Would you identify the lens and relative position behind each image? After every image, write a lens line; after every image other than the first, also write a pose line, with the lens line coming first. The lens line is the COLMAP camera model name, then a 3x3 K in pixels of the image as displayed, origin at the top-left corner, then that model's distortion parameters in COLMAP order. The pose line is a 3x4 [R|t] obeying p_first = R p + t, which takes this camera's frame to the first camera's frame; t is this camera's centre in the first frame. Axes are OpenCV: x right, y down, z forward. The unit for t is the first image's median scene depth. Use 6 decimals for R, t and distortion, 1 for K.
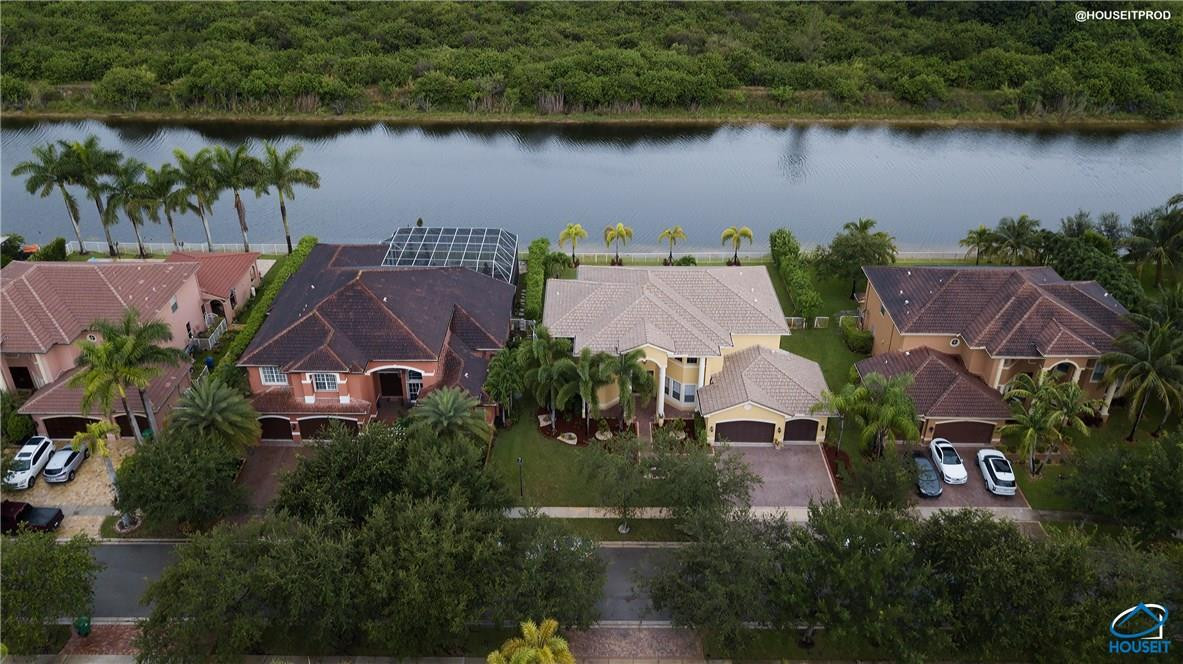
lens RADIAL K [[924.3, 0, 591.5], [0, 924.3, 332.0], [0, 0, 1]] dist [0.053878, -0.000854]
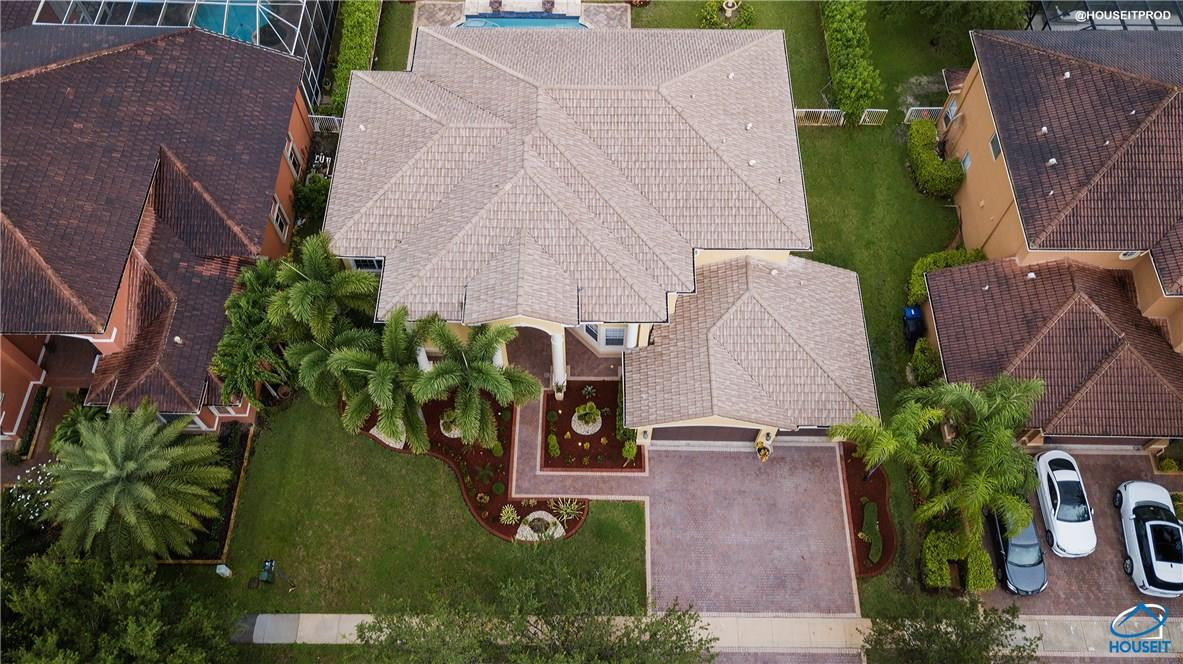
lens RADIAL K [[924.3, 0, 591.5], [0, 924.3, 332.0], [0, 0, 1]] dist [0.053878, -0.000854]
pose [[0.999990, 0.004104, 0.001991, 0.094614], [-0.004542, 0.856453, 0.516204, -0.226039], [0.000413, -0.516208, 0.856463, 0.549035]]
